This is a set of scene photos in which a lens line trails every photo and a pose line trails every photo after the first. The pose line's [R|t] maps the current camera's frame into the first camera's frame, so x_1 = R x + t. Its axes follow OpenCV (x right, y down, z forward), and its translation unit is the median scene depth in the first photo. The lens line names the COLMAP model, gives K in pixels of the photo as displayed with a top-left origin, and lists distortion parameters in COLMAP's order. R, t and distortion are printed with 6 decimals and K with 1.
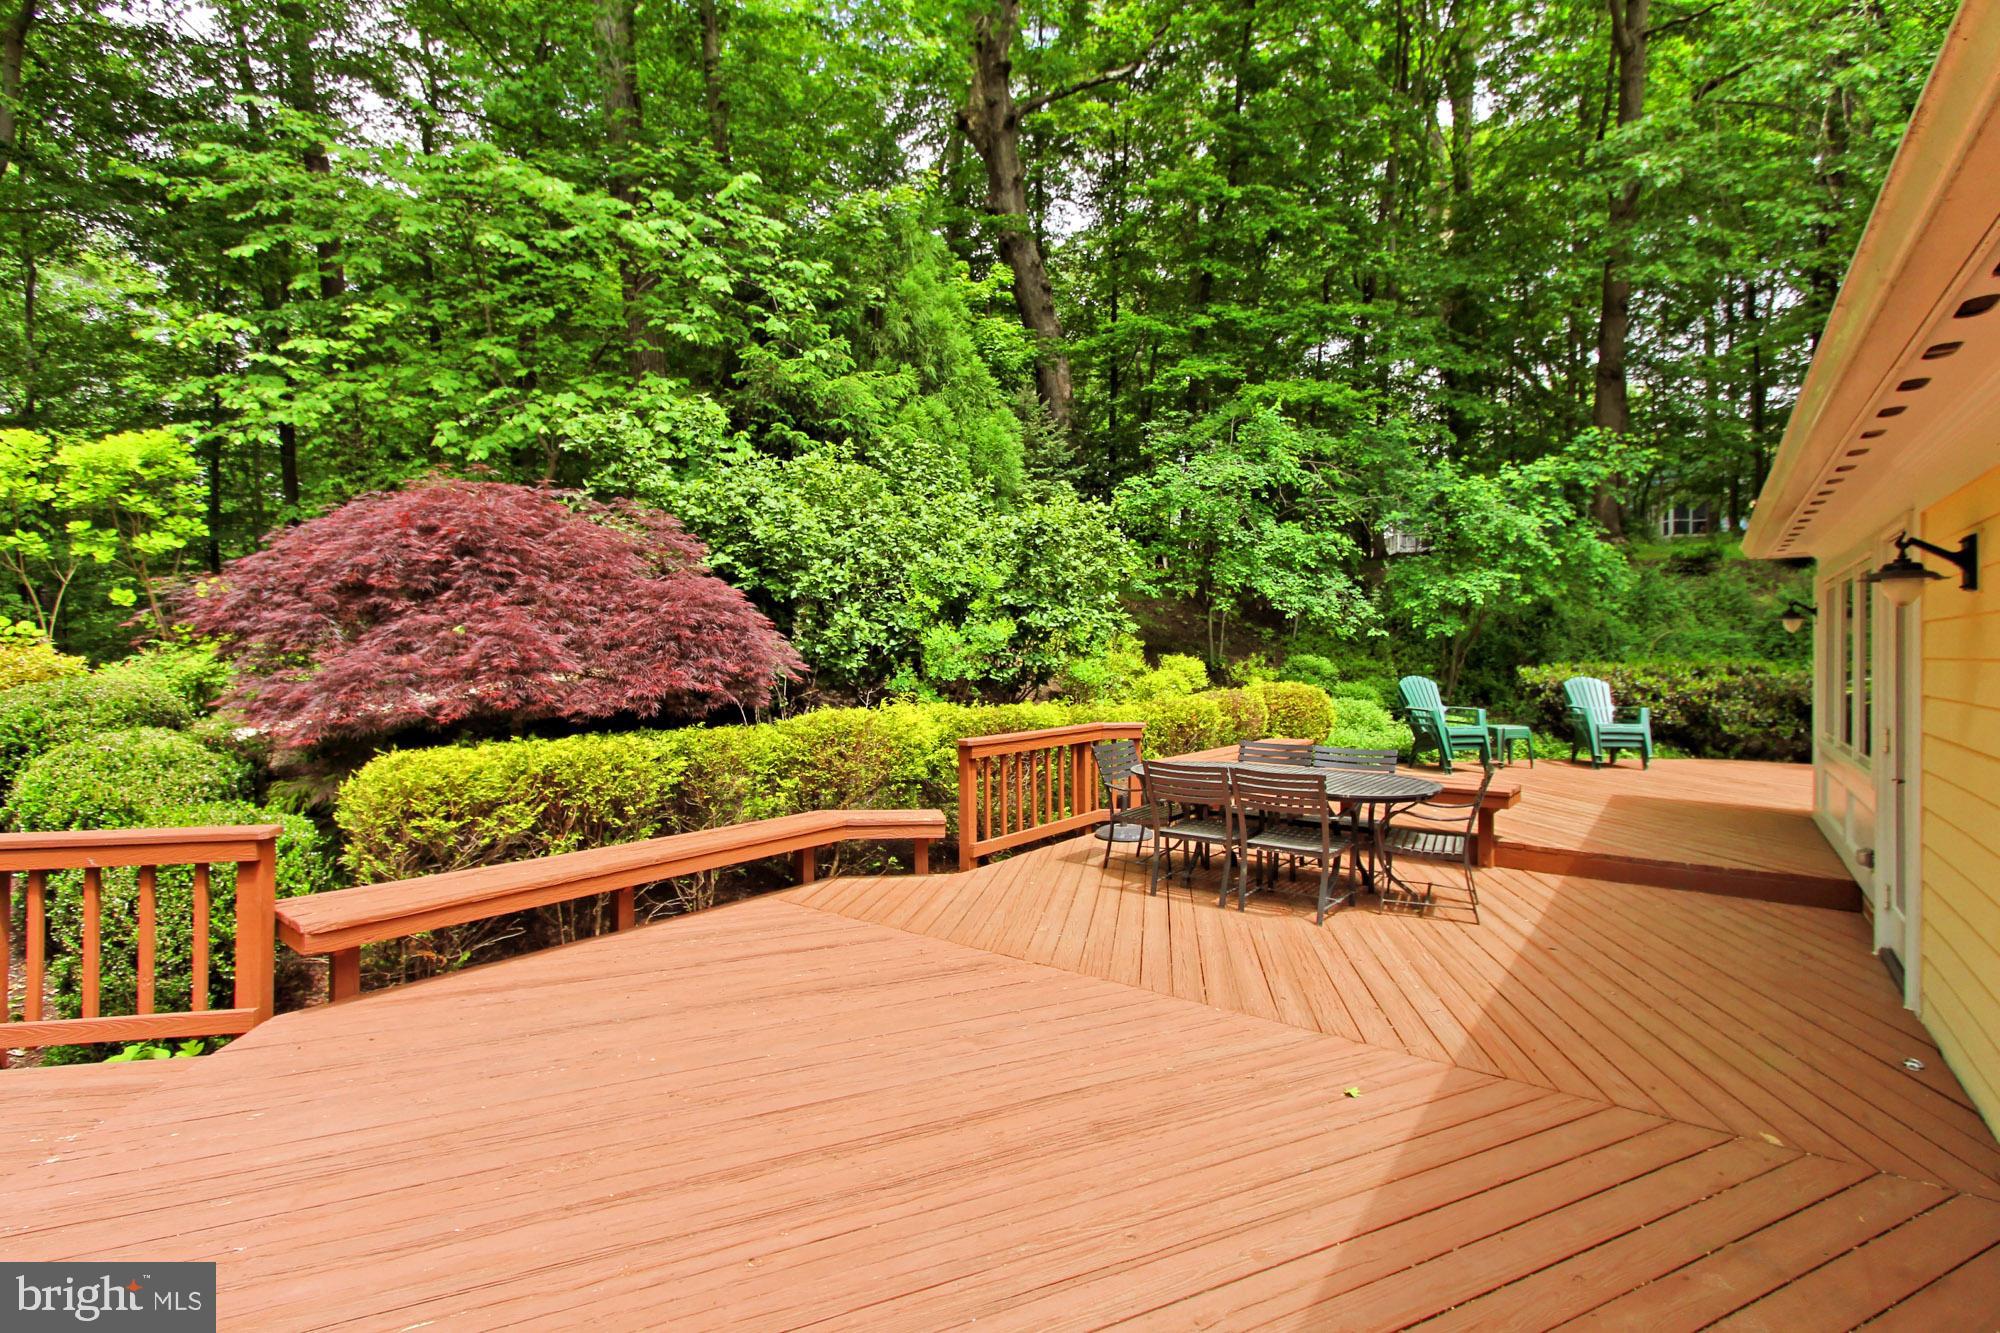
lens RADIAL K [[922.0, 0, 994.2], [0, 922.0, 655.7], [0, 0, 1]] dist [-0.005177, 0.001451]
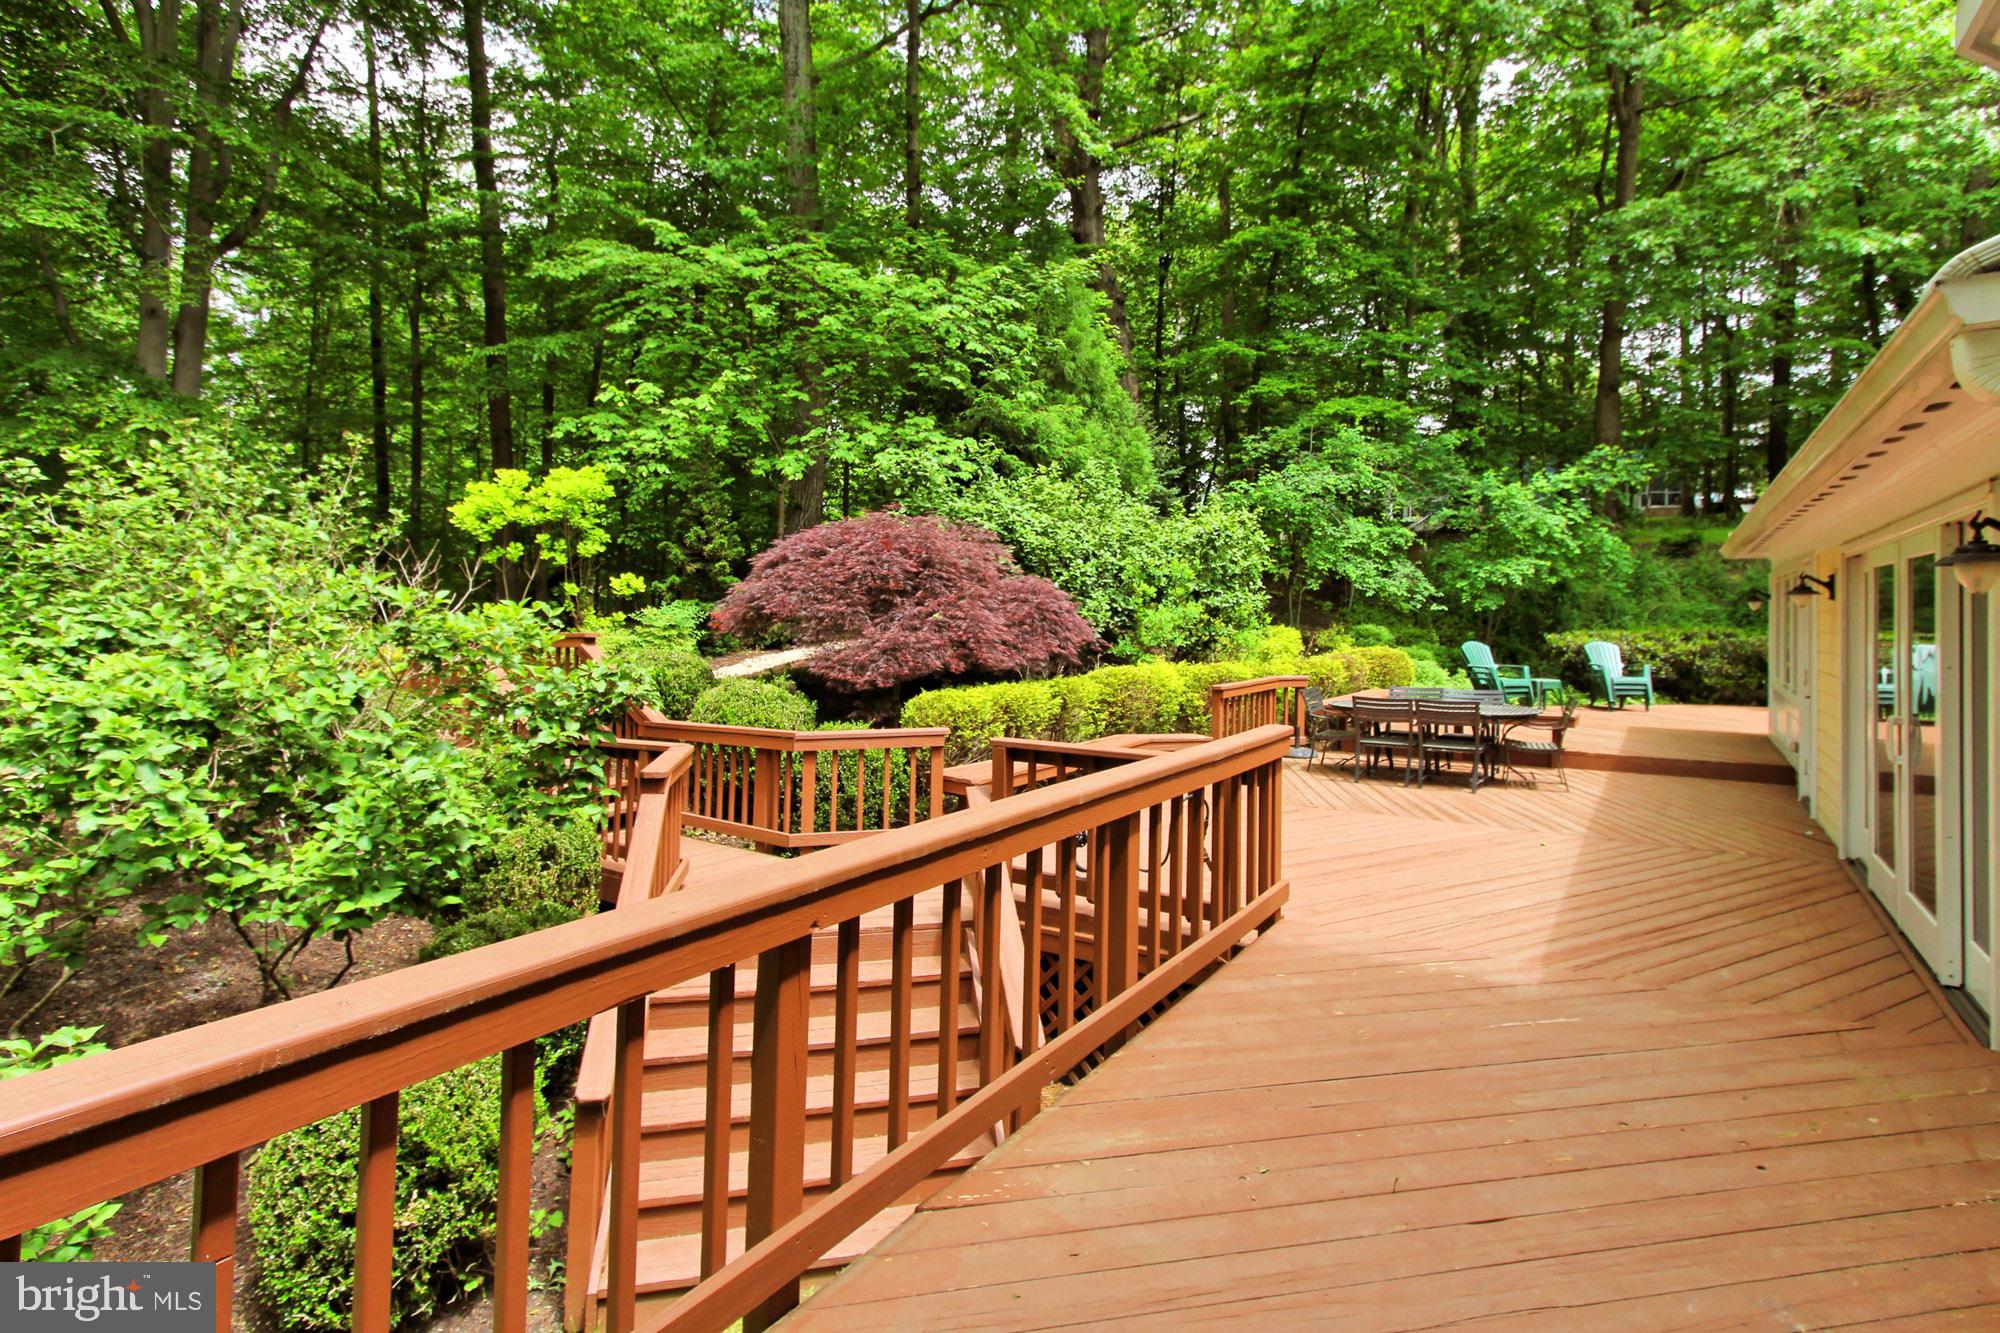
lens RADIAL K [[955.1, 0, 988.3], [0, 955.1, 628.9], [0, 0, 1]] dist [-0.014468, 0.006926]
pose [[0.999482, -0.004597, 0.031858, -0.260745], [0.004365, 0.999964, 0.007333, -0.008208], [-0.031891, -0.007190, 0.999466, -0.307847]]
